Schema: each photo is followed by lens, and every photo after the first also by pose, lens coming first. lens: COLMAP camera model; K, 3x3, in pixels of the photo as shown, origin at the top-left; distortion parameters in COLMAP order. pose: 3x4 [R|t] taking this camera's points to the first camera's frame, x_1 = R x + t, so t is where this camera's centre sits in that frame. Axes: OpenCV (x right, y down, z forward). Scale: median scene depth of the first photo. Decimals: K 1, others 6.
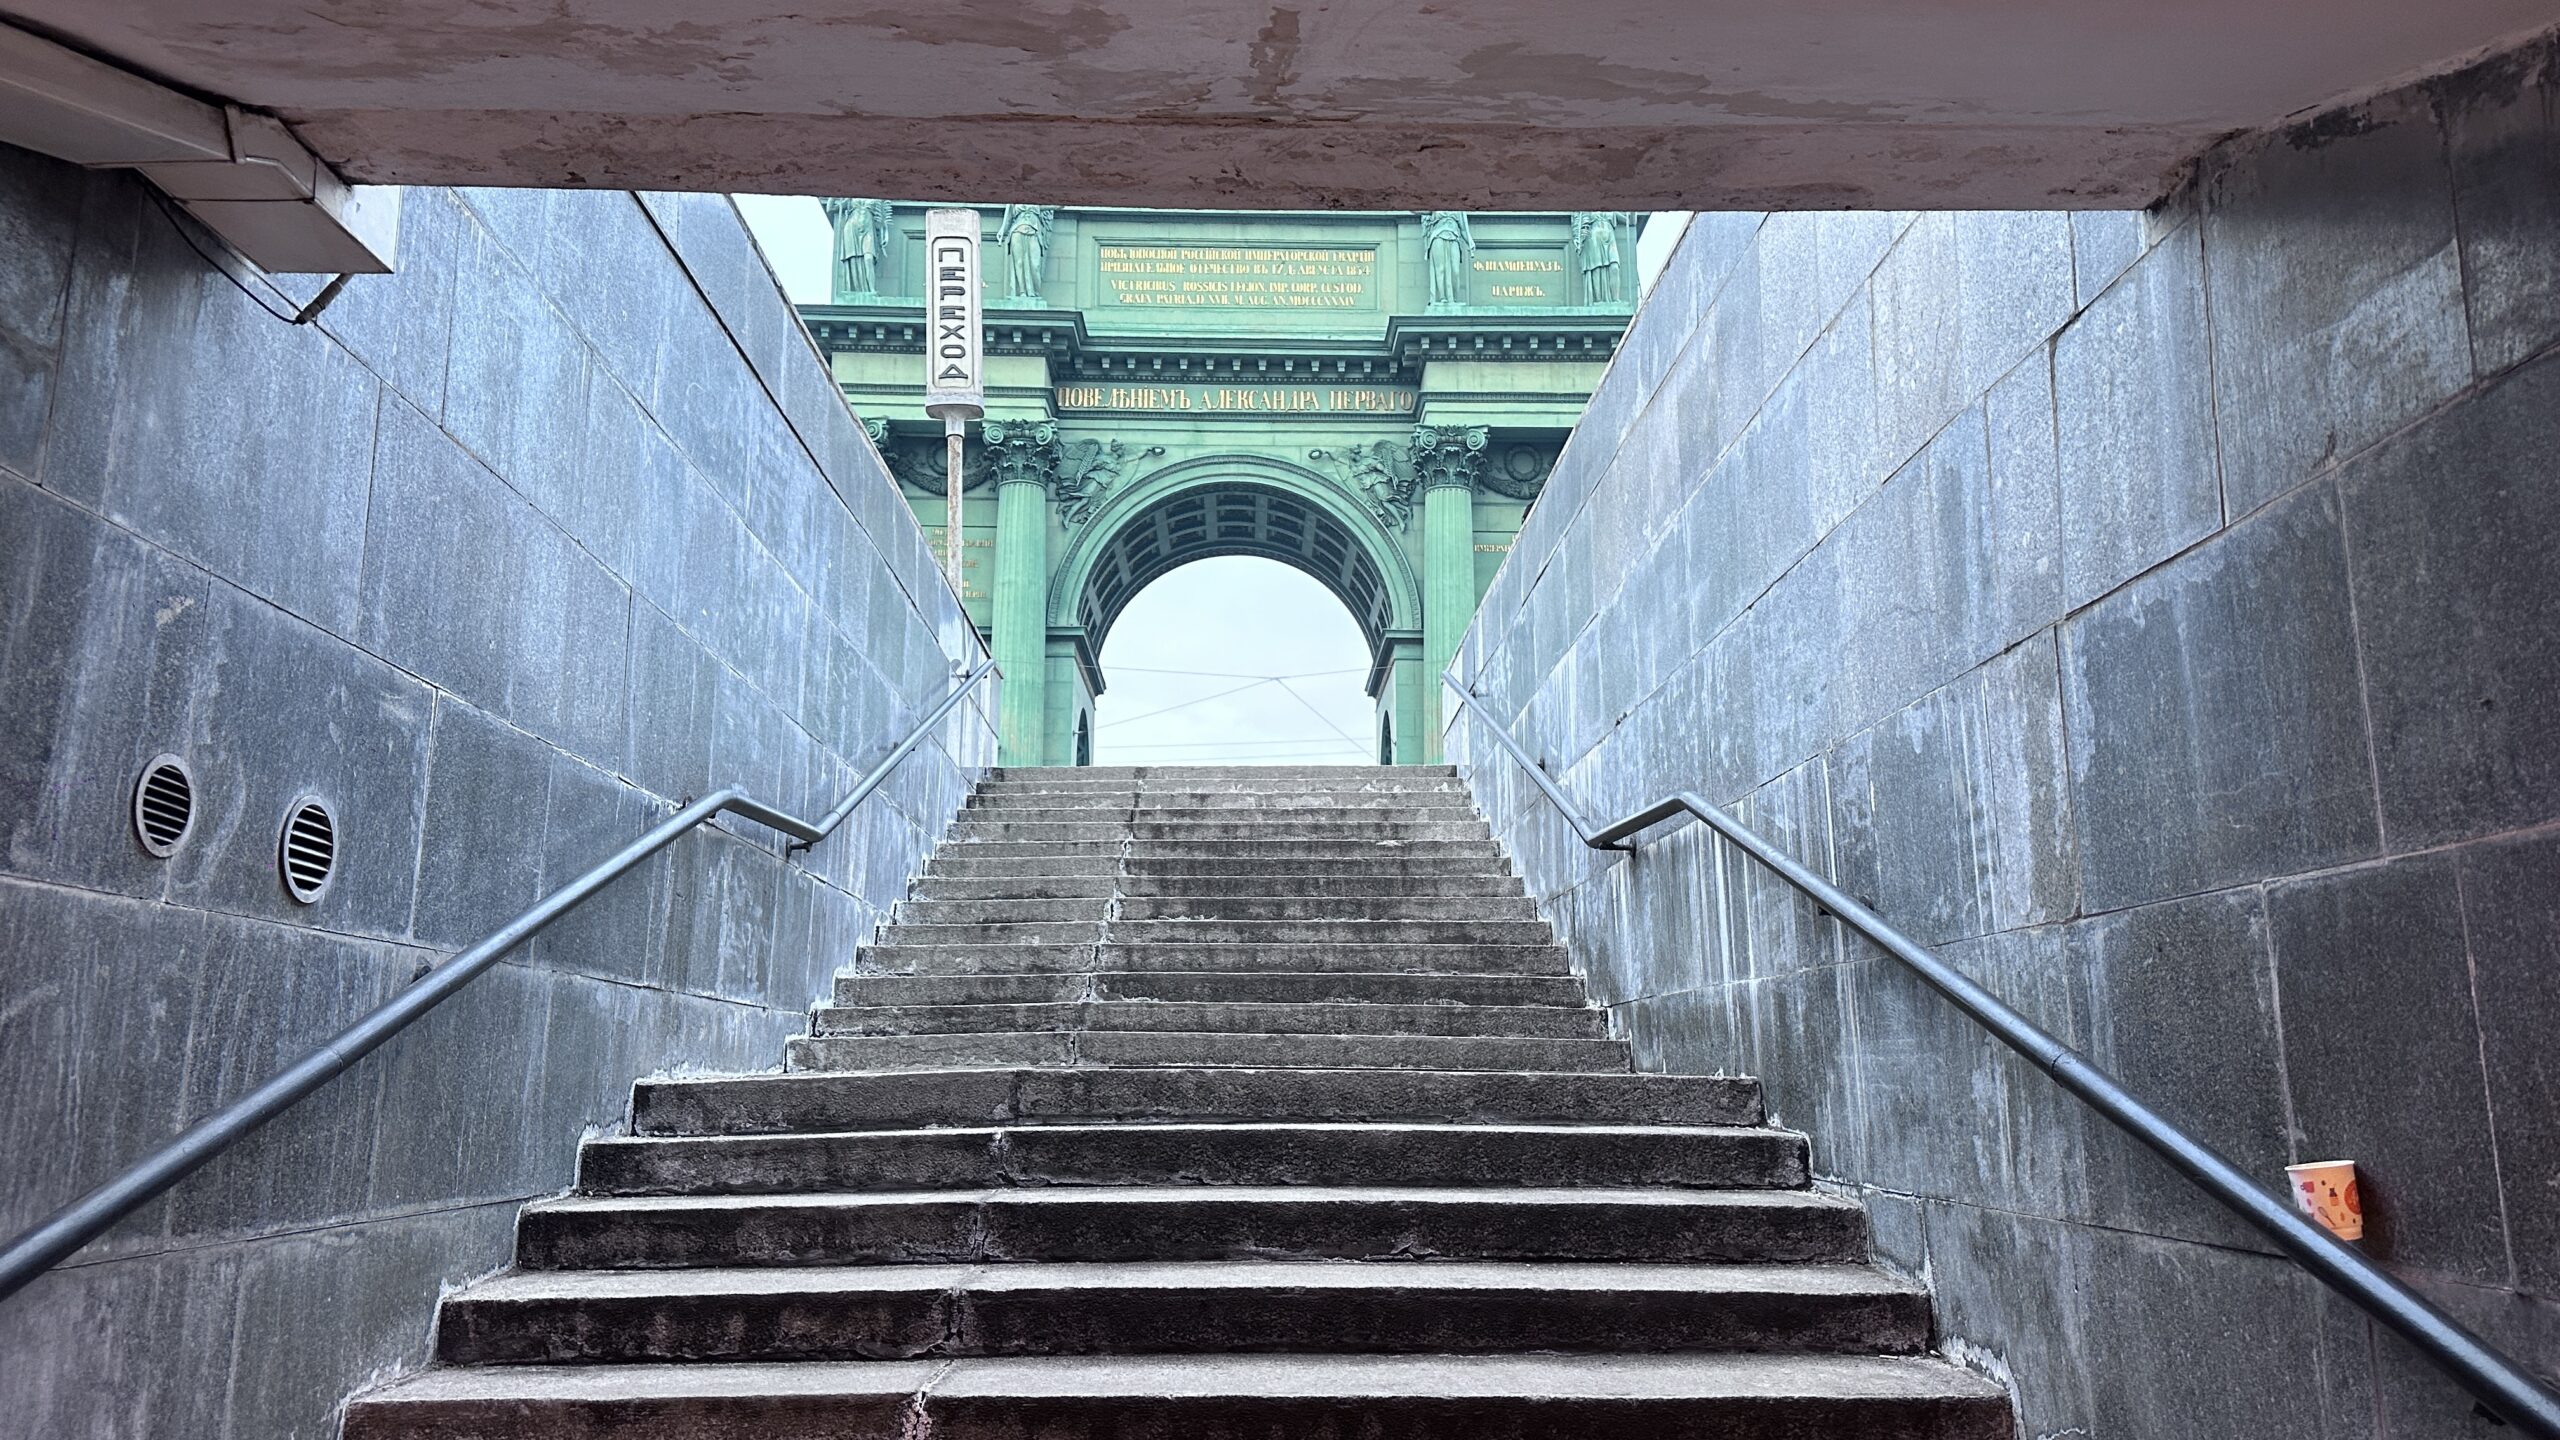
lens RADIAL K [[1775.3, 0, 1280.0], [0, 1775.3, 720.0], [0, 0, 1]] dist [0.150271, -0.195818]
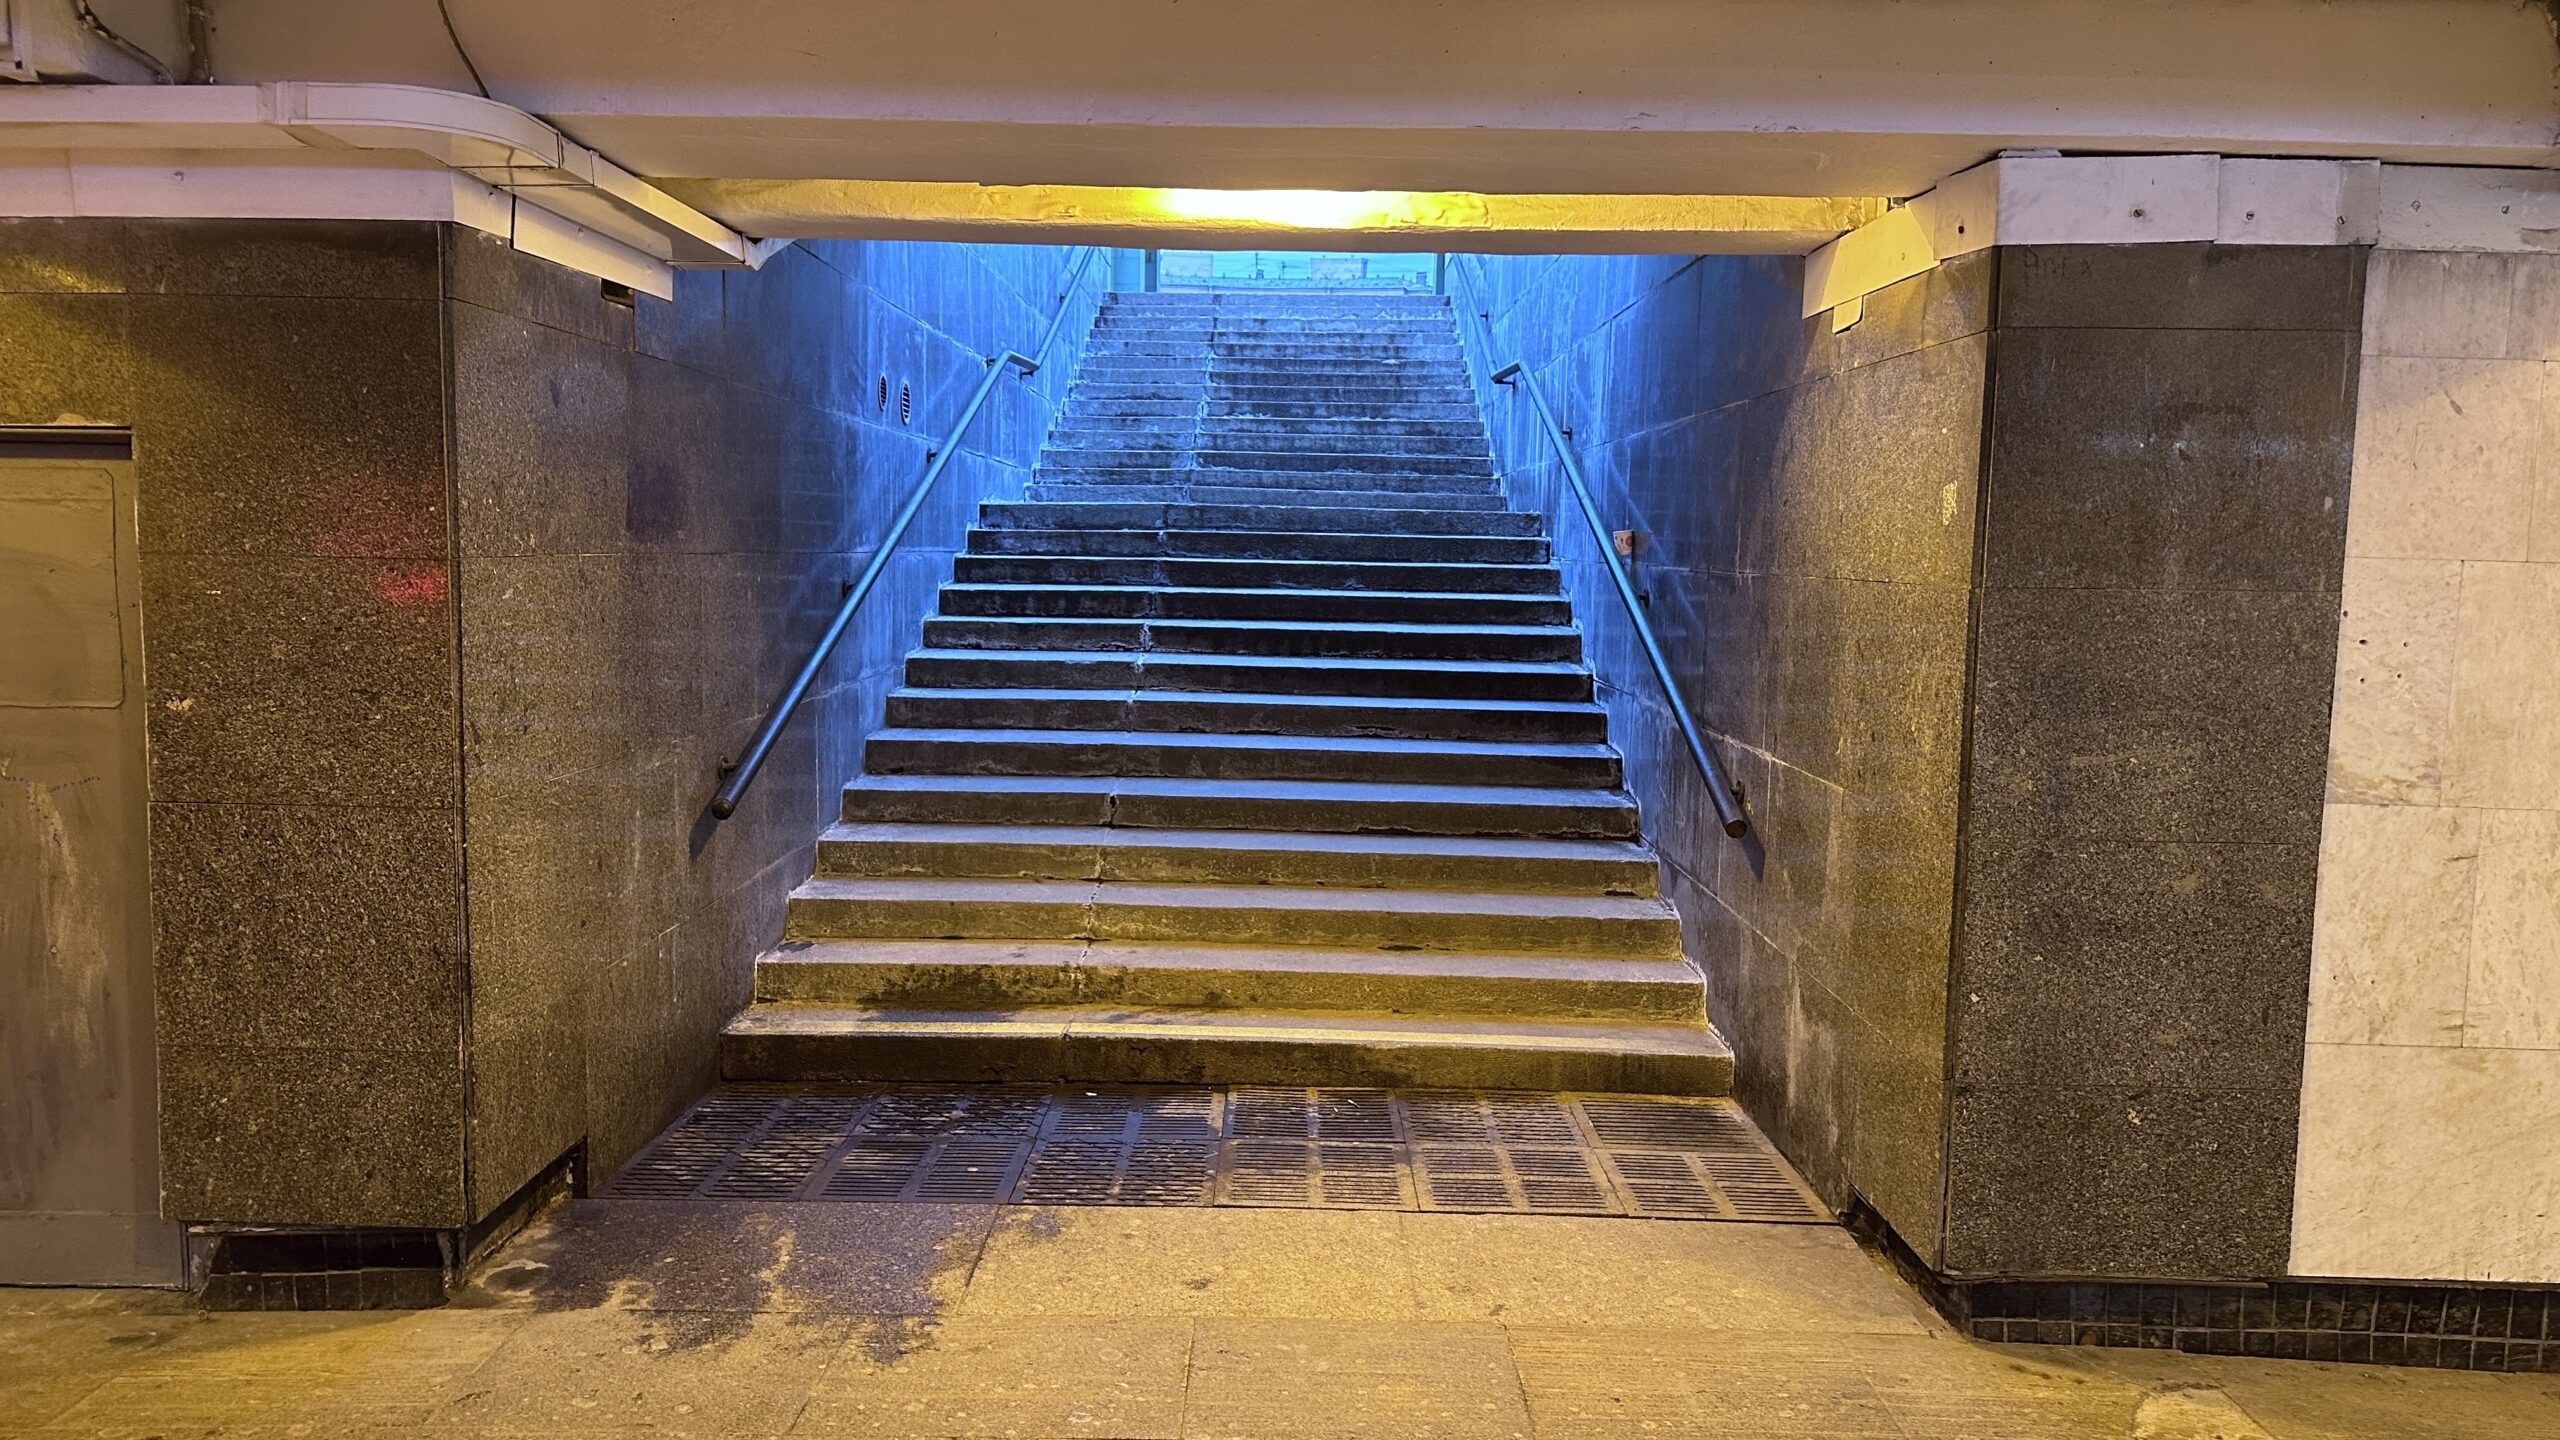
lens RADIAL K [[1775.3, 0, 1280.0], [0, 1775.3, 720.0], [0, 0, 1]] dist [0.150271, -0.195818]
pose [[0.999246, 0.022780, -0.031434, 0.031361], [-0.012511, 0.955494, 0.294745, -0.105615], [0.036749, -0.294129, 0.955059, -0.634055]]
